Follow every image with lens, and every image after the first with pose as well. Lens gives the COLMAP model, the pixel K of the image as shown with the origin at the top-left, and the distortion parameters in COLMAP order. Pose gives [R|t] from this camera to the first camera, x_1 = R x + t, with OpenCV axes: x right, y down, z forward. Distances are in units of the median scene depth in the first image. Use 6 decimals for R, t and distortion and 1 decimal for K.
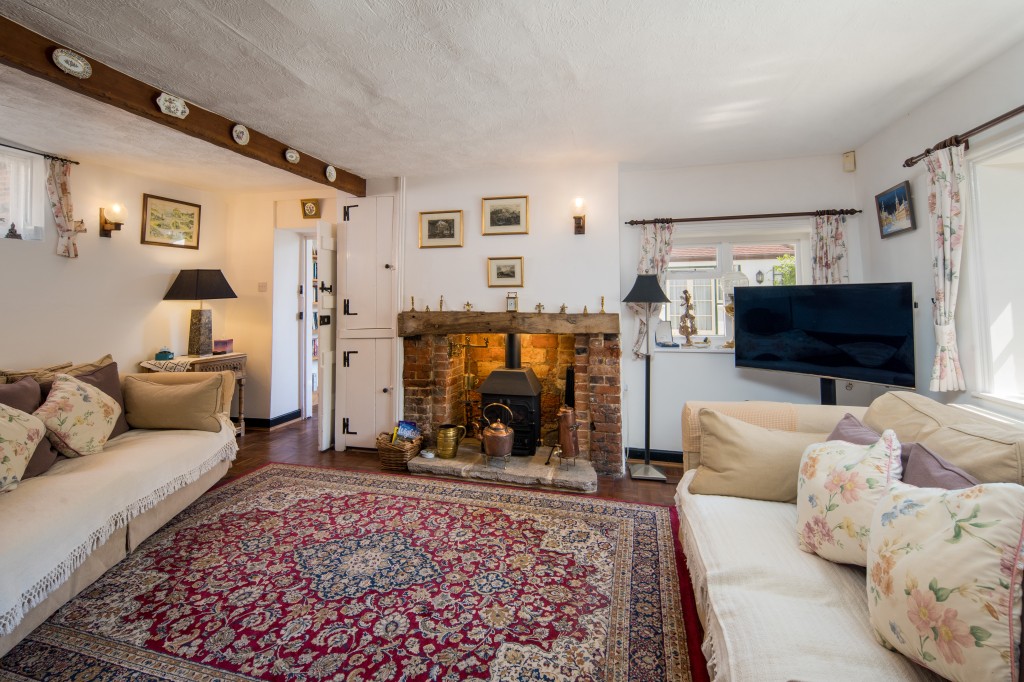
lens RADIAL K [[470.2, 0, 512.1], [0, 470.2, 292.6], [0, 0, 1]] dist [0.001080, 0.000032]
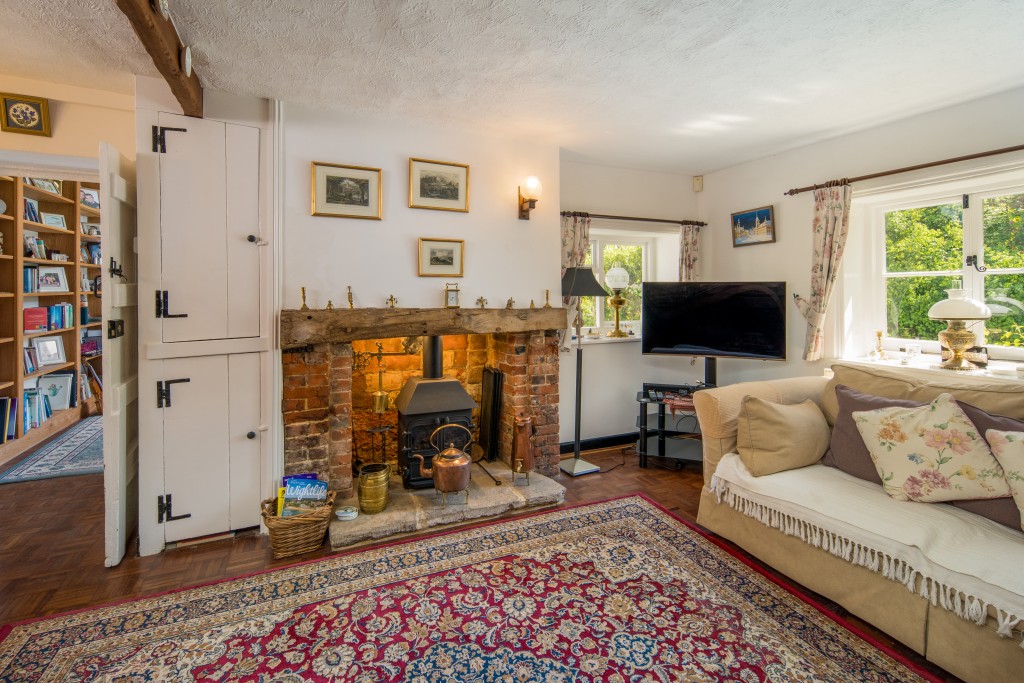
lens RADIAL K [[463.8, 0, 510.4], [0, 463.8, 299.9], [0, 0, 1]] dist [0.001347, -0.000256]
pose [[0.776750, -0.005810, 0.629782, -0.438687], [-0.015730, 0.999467, 0.028622, 0.003202], [-0.629613, -0.032139, 0.776244, 0.337438]]
